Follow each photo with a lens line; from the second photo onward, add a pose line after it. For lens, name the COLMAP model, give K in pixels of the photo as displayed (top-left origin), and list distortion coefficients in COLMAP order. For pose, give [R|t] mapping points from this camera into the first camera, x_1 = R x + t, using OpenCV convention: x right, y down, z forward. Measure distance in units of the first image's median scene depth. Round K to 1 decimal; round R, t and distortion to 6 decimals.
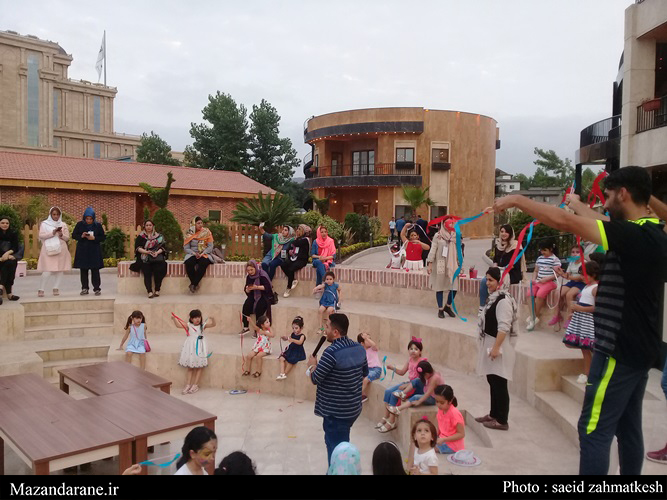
lens RADIAL K [[610.6, 0, 333.5], [0, 610.6, 250.0], [0, 0, 1]] dist [0.094591, -0.170147]
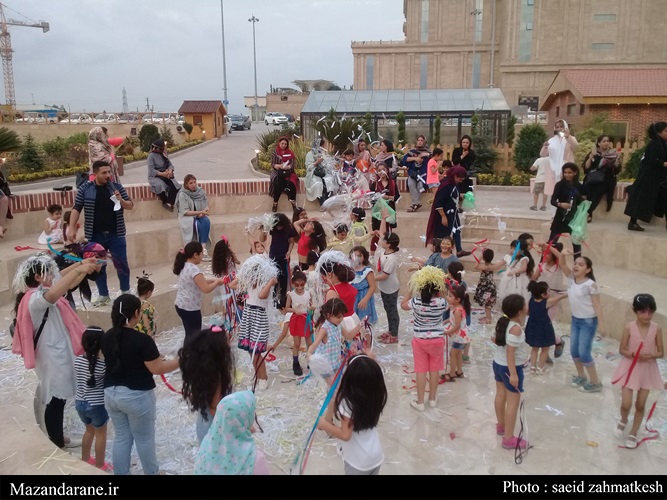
lens RADIAL K [[609.2, 0, 333.5], [0, 609.2, 250.0], [0, 0, 1]] dist [0.093112, -0.162909]
pose [[0.569726, 0.134471, -0.810759, 0.056229], [-0.028611, 0.989170, 0.143957, -0.000610], [0.821336, -0.058819, 0.567404, 0.044557]]
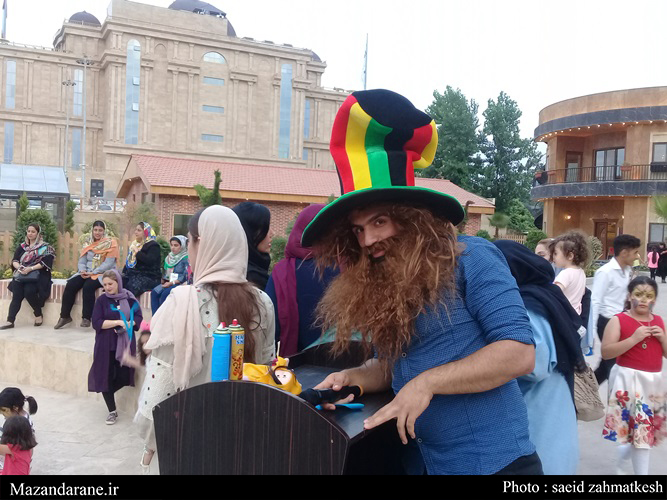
lens RADIAL K [[701.7, 0, 333.5], [0, 701.7, 250.0], [0, 0, 1]] dist [0.127726, -0.281924]
pose [[0.916285, 0.032500, -0.399207, 0.098609], [-0.046369, 0.998608, -0.025130, -0.003284], [0.397834, 0.041537, 0.916516, 0.093230]]
